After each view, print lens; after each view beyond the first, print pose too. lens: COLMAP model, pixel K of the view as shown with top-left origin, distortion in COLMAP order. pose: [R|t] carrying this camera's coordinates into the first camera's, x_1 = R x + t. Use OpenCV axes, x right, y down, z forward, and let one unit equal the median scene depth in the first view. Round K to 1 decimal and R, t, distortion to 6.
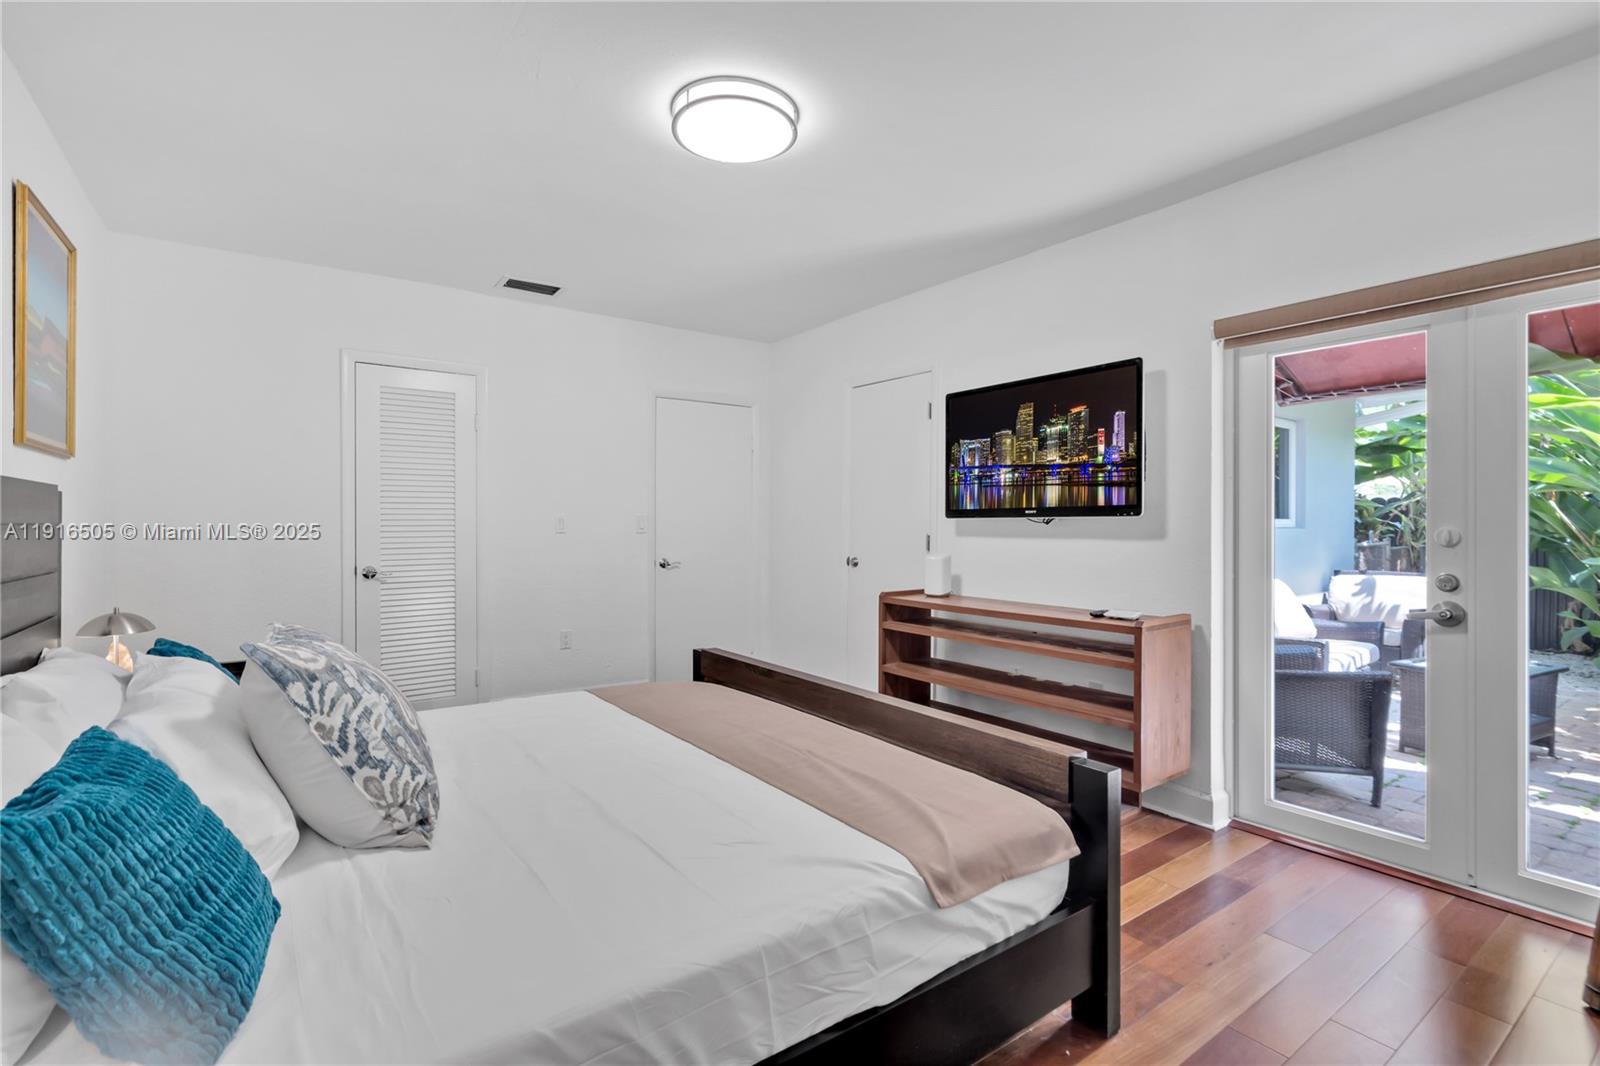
lens RADIAL K [[747.3, 0, 802.5], [0, 747.3, 525.1], [0, 0, 1]] dist [-0.000319, 0.000157]
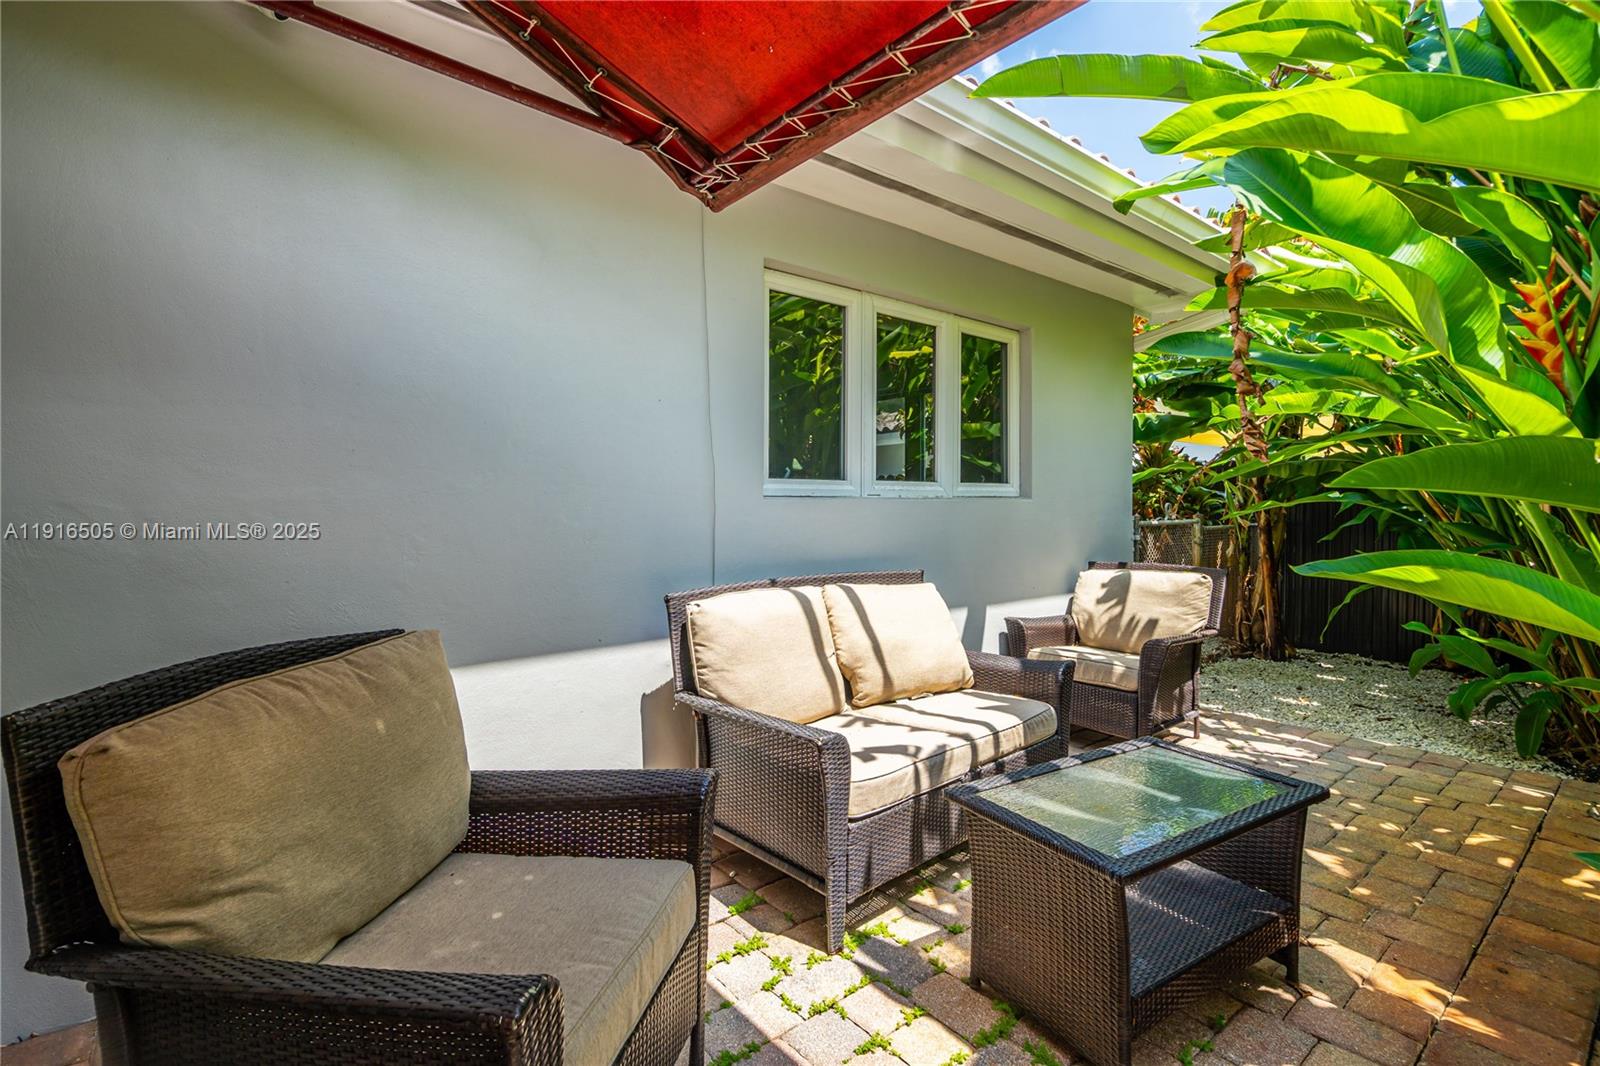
lens RADIAL K [[738.6, 0, 798.0], [0, 738.6, 523.8], [0, 0, 1]] dist [-0.000432, -0.000061]
pose [[0.998898, -0.003361, 0.046820, 0.439463], [0.002040, 0.999599, 0.028231, 0.007685], [-0.046896, -0.028104, 0.998504, 0.370652]]
